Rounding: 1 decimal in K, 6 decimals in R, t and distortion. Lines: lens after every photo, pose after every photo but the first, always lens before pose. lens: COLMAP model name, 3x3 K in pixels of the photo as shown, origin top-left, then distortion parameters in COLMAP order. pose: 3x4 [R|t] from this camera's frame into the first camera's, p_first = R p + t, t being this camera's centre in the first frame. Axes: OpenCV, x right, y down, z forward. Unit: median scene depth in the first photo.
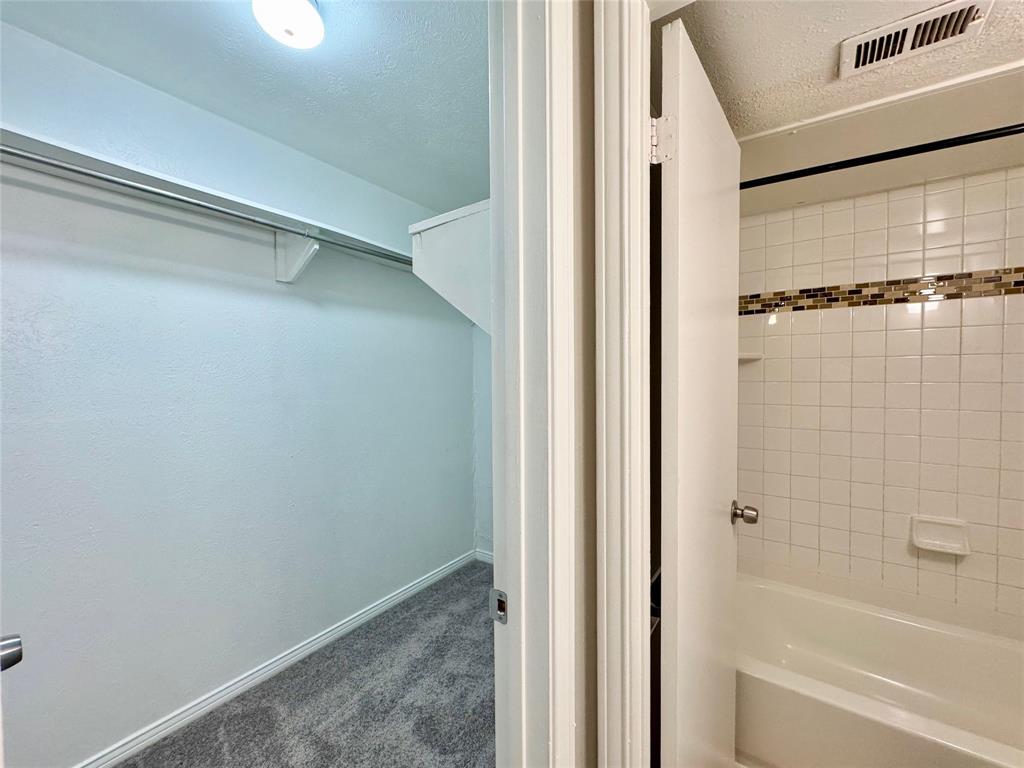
lens RADIAL K [[410.7, 0, 508.8], [0, 410.7, 385.9], [0, 0, 1]] dist [-0.002586, 0.000528]
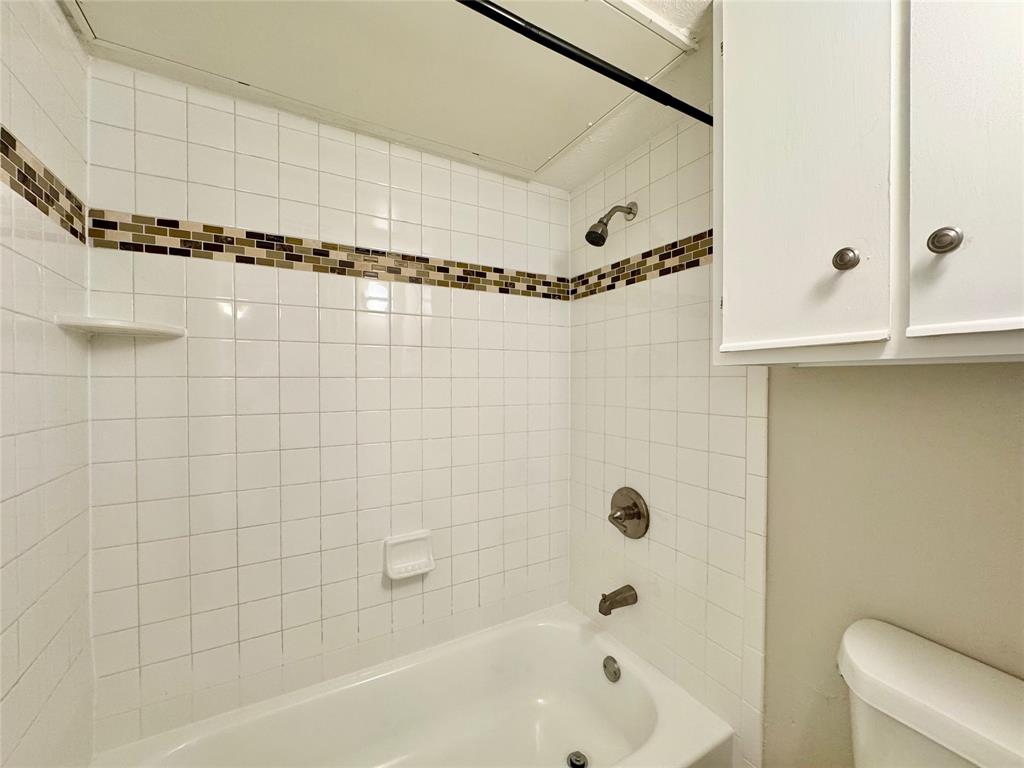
lens RADIAL K [[410.7, 0, 511.9], [0, 410.7, 381.3], [0, 0, 1]] dist [-0.002586, 0.000528]
pose [[0.457187, -0.001262, 0.889370, 0.352956], [0.021068, 0.999734, -0.009412, 0.012396], [-0.889121, 0.023040, 0.457091, 0.373675]]
